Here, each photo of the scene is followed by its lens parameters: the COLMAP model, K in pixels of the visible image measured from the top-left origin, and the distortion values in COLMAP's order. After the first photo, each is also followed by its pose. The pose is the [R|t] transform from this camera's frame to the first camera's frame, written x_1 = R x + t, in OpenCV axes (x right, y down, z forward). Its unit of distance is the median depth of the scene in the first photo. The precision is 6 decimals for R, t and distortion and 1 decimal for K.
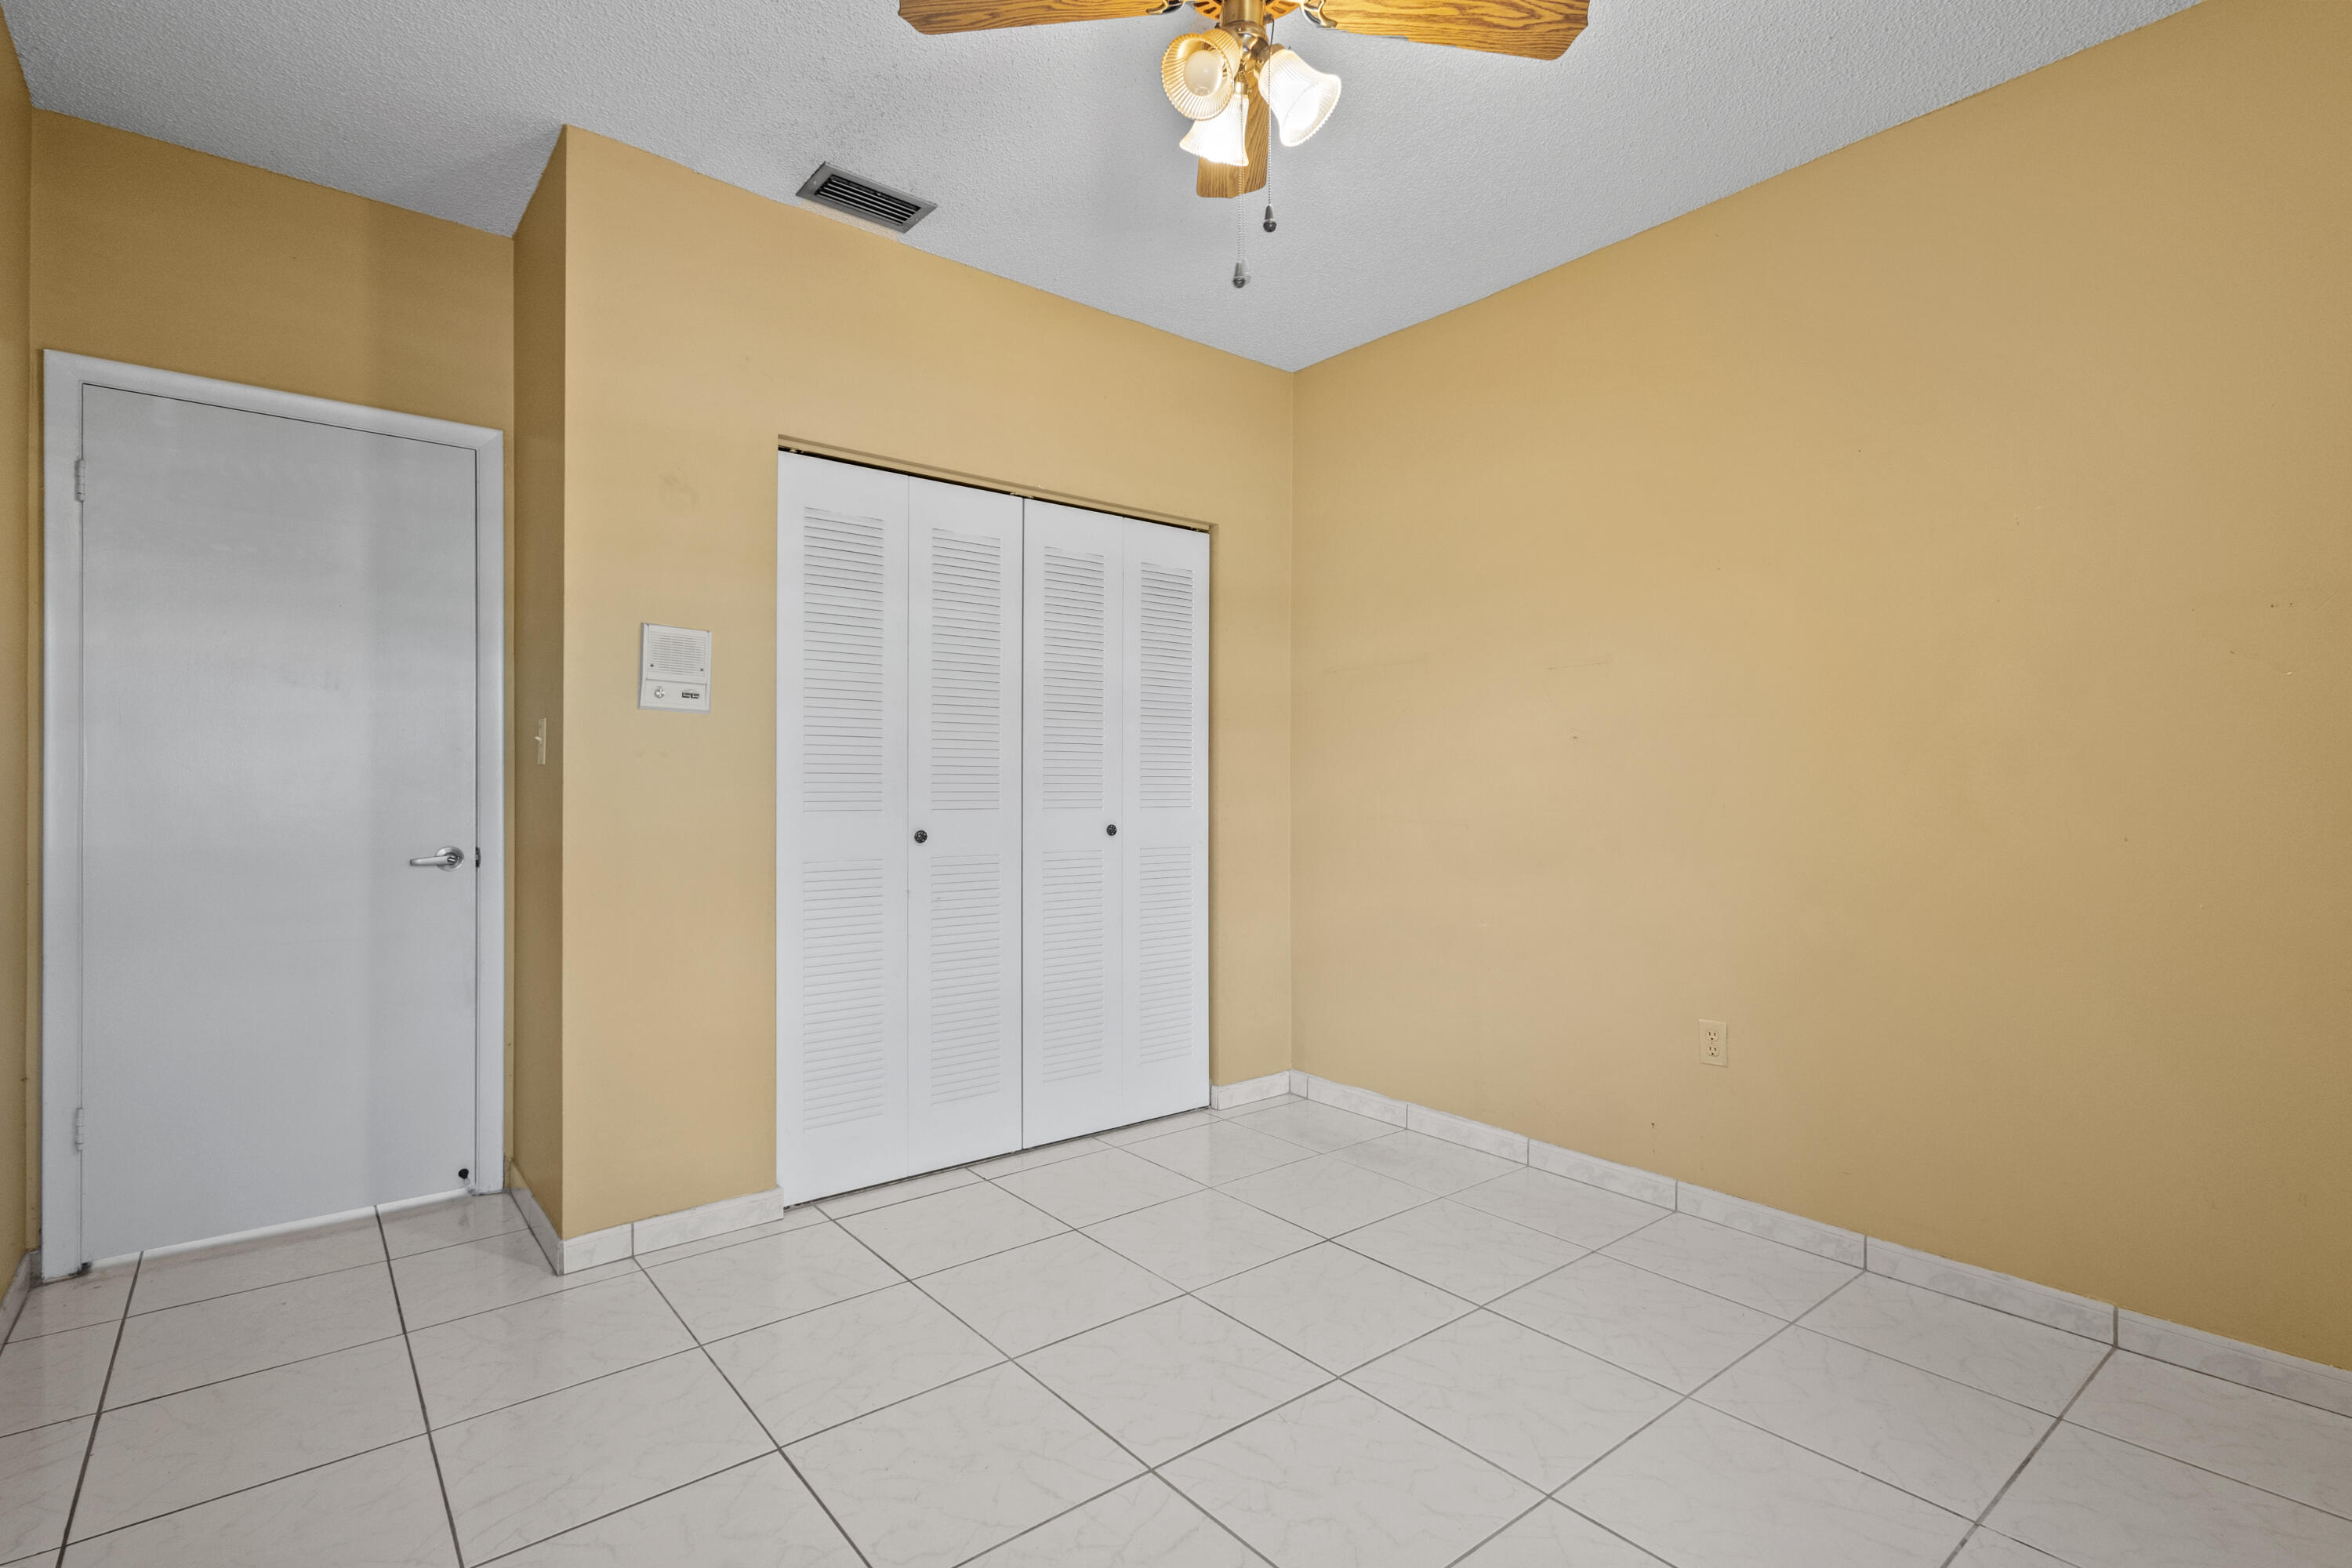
lens RADIAL K [[1109.8, 0, 1217.1], [0, 1109.8, 766.9], [0, 0, 1]] dist [0.010234, -0.003465]
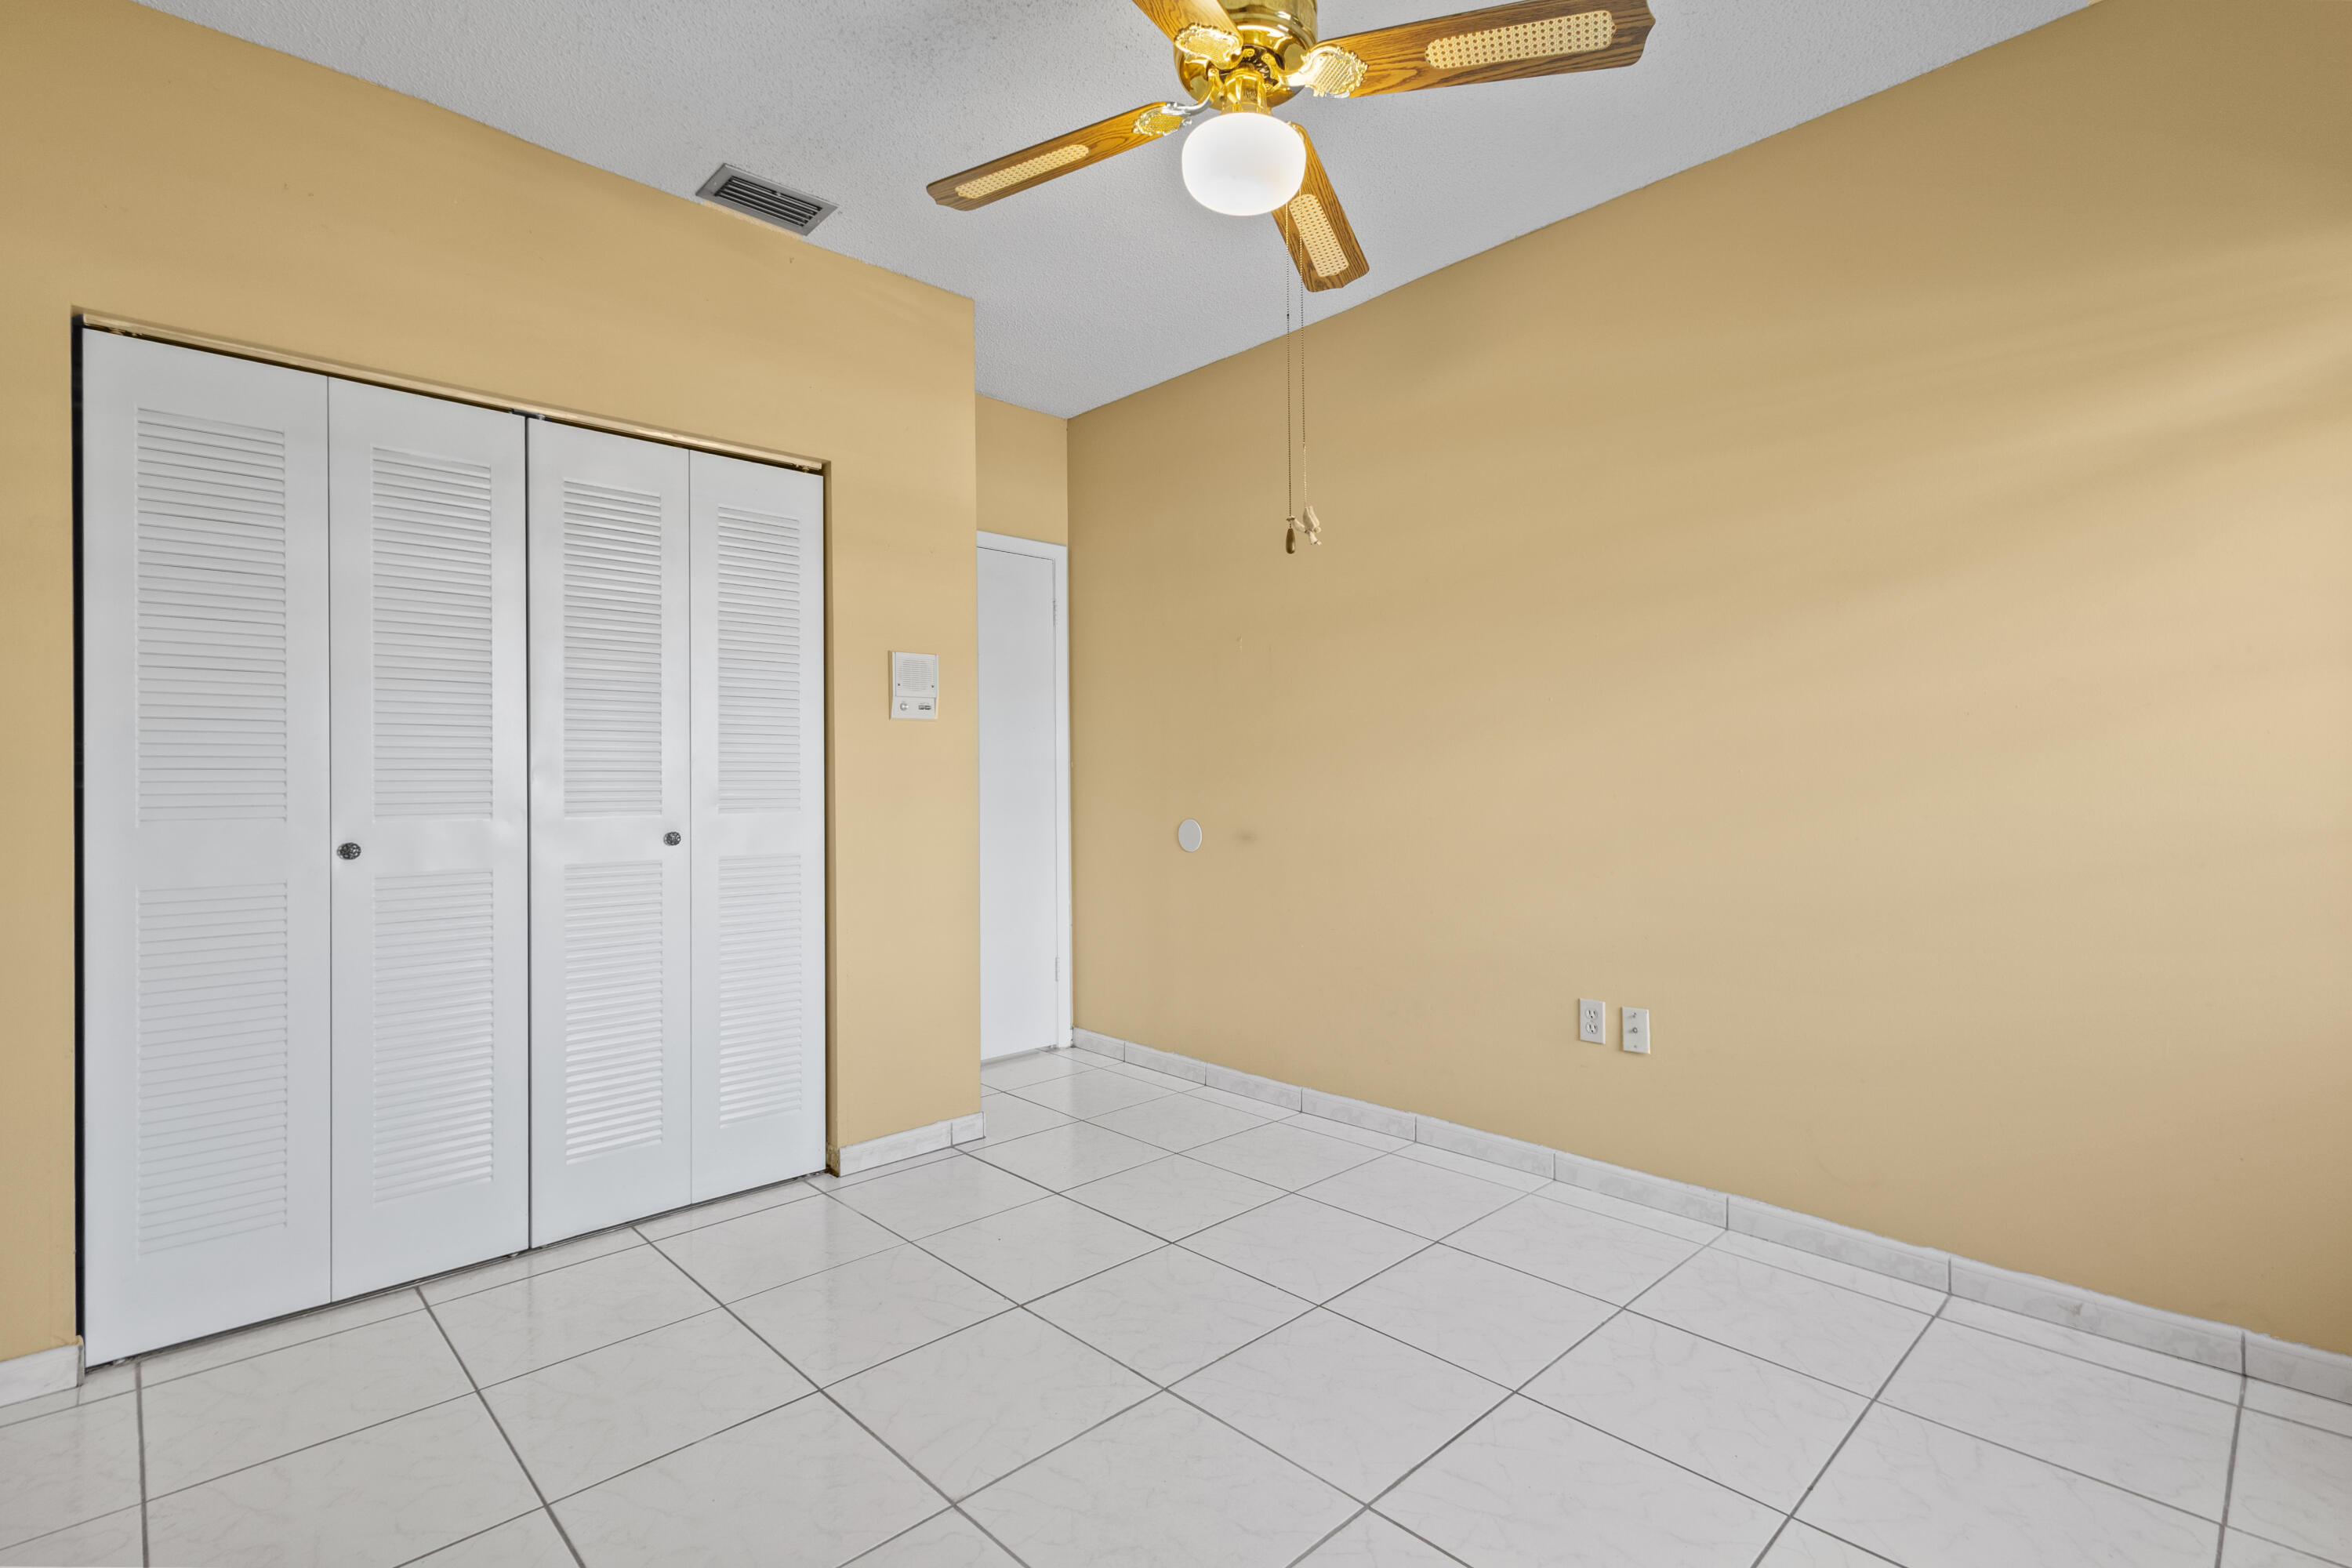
lens RADIAL K [[1109.8, 0, 1164.9], [0, 1109.8, 789.6], [0, 0, 1]] dist [0.010234, -0.003465]
pose [[0.997922, -0.014776, 0.062720, 0.145242], [0.013125, 0.999559, 0.026655, 0.002985], [-0.063086, -0.025776, 0.997675, 0.123921]]
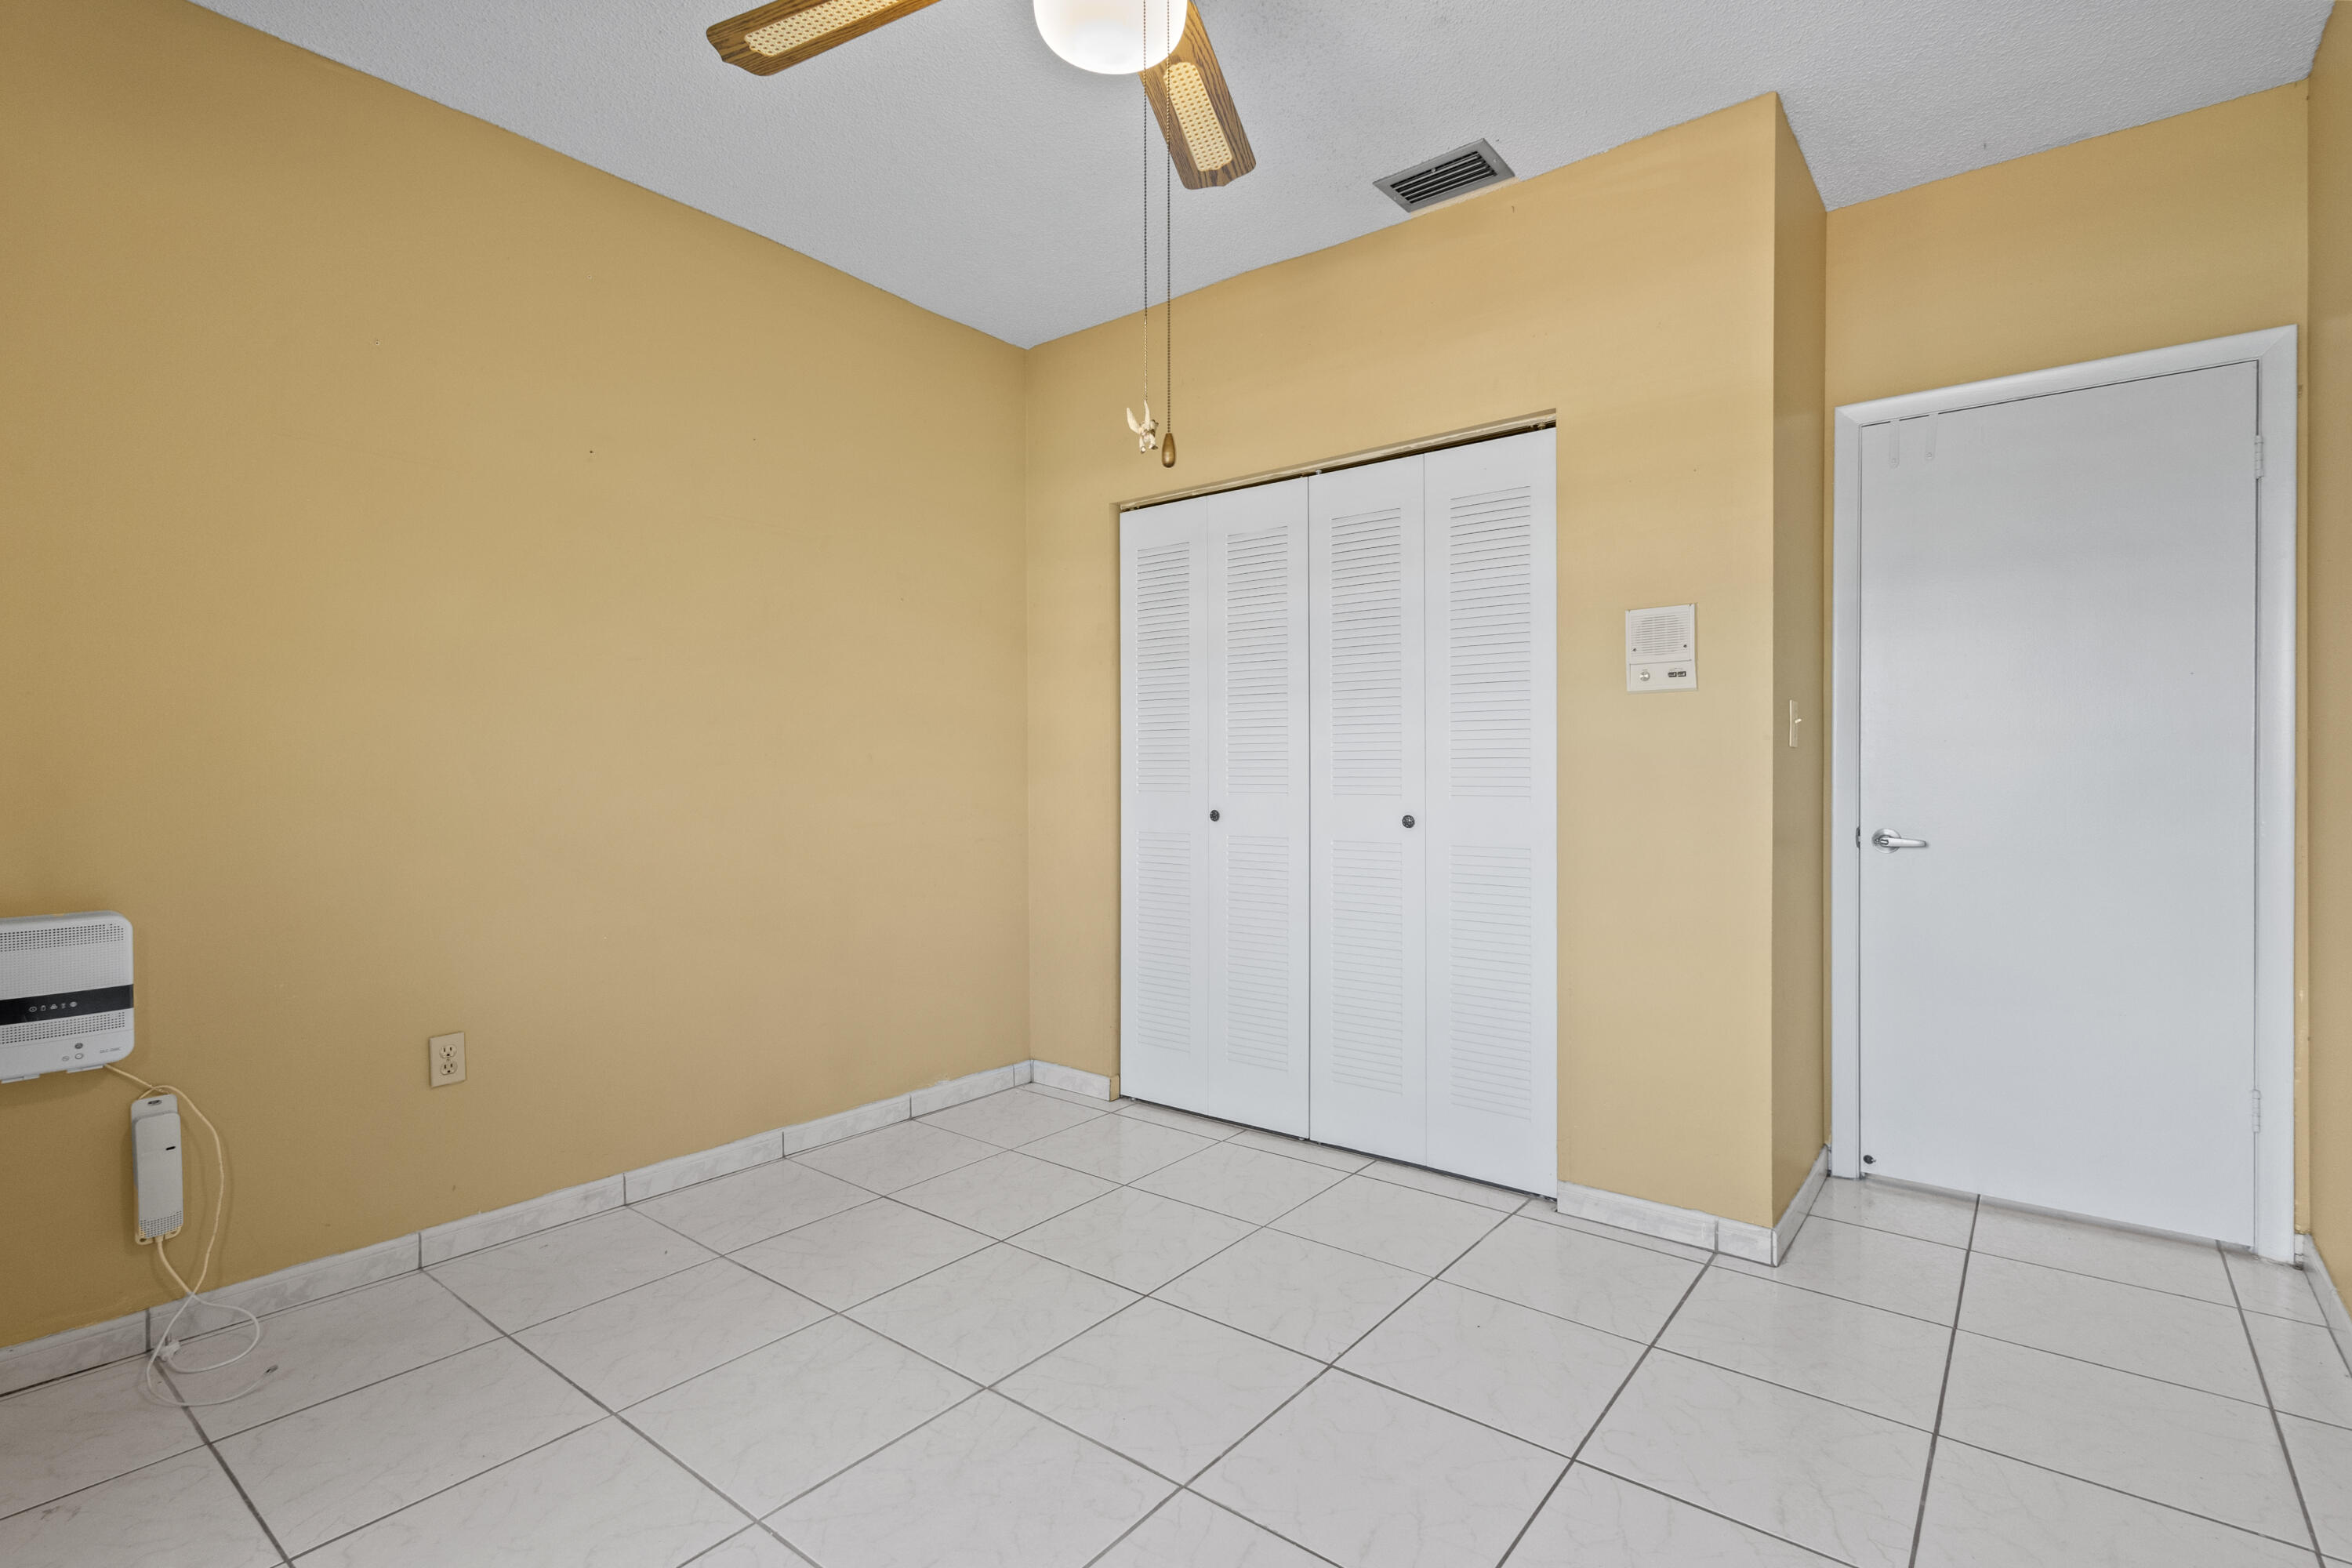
lens RADIAL K [[1109.8, 0, 1162.8], [0, 1109.8, 779.1], [0, 0, 1]] dist [0.010234, -0.003465]
pose [[0.188583, 0.004981, -0.982045, 0.488583], [0.028237, 0.999546, 0.010492, 0.006193], [0.981651, -0.029708, 0.188357, 0.442039]]
